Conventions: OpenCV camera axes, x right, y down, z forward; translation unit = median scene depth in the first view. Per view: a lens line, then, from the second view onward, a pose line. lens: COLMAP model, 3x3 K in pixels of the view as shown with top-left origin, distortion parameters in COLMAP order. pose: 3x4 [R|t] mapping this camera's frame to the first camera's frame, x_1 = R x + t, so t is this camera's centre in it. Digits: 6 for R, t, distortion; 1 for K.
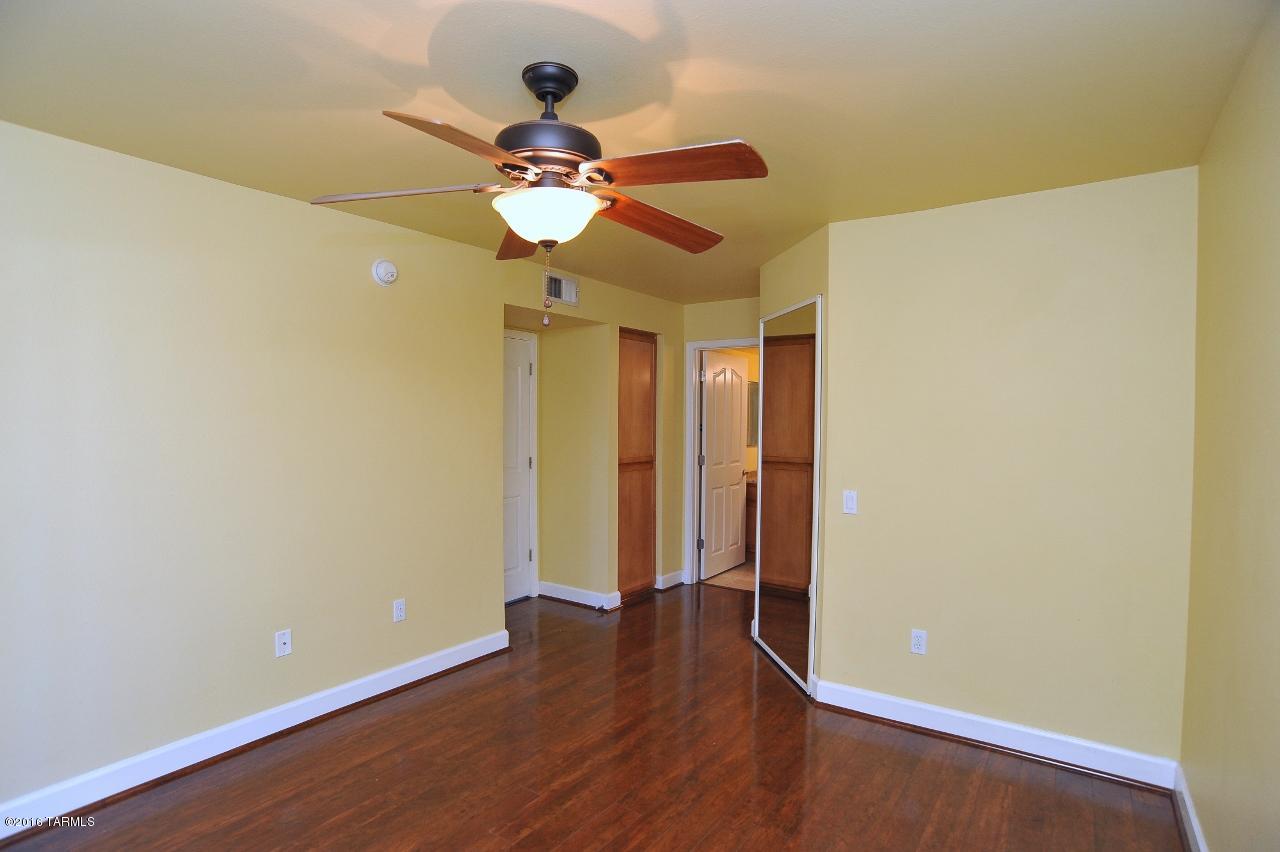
lens RADIAL K [[647.2, 0, 638.6], [0, 647.2, 433.3], [0, 0, 1]] dist [-0.092841, 0.037918]
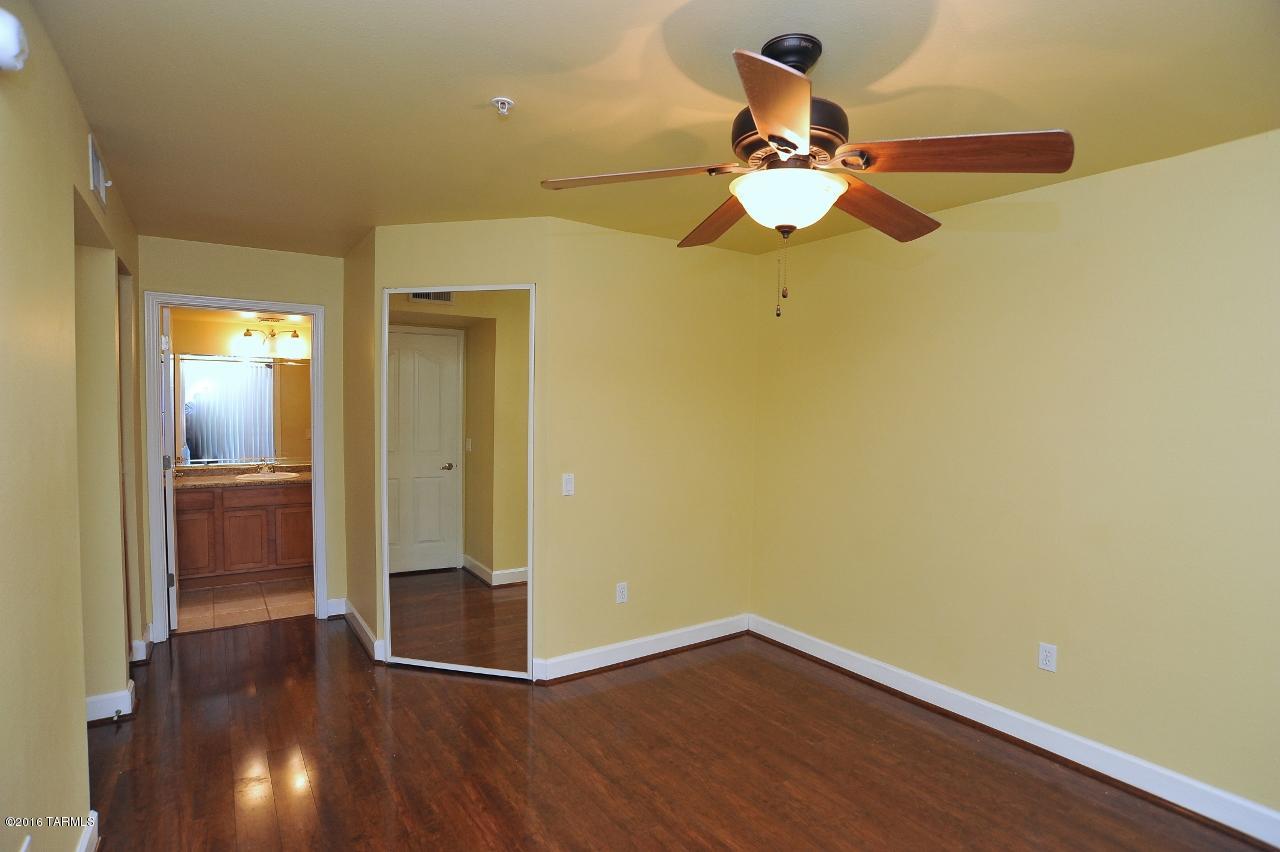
lens RADIAL K [[647.2, 0, 638.6], [0, 647.2, 433.3], [0, 0, 1]] dist [-0.092841, 0.037918]
pose [[0.353629, -0.046416, 0.934233, -0.826191], [0.015560, 0.998922, 0.043740, -0.031257], [-0.935256, -0.000931, 0.353970, 0.653662]]
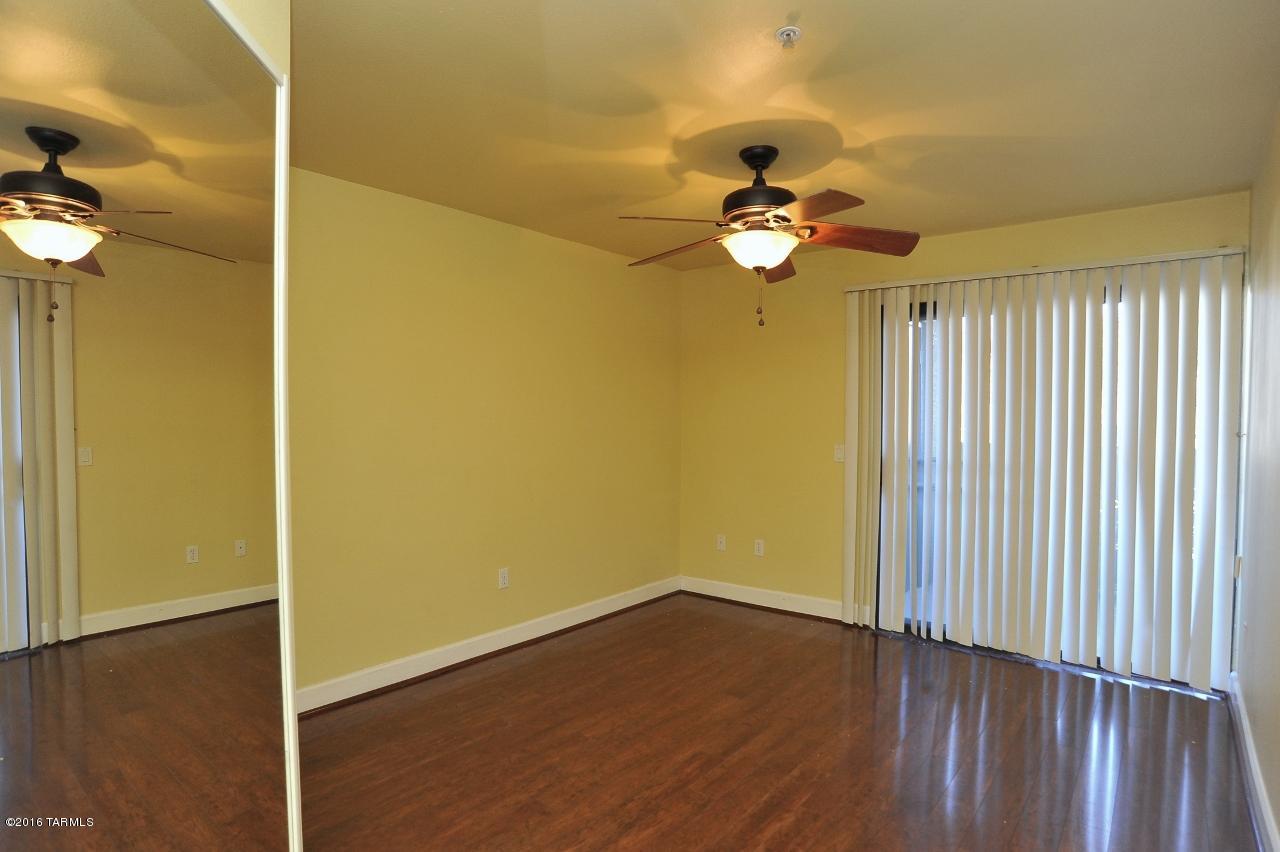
lens RADIAL K [[647.2, 0, 638.6], [0, 647.2, 433.3], [0, 0, 1]] dist [-0.092841, 0.037918]
pose [[-0.997558, -0.011565, 0.068878, 0.019325], [-0.008749, 0.999119, 0.041052, 0.007140], [-0.069292, 0.040349, -0.996780, 1.867987]]
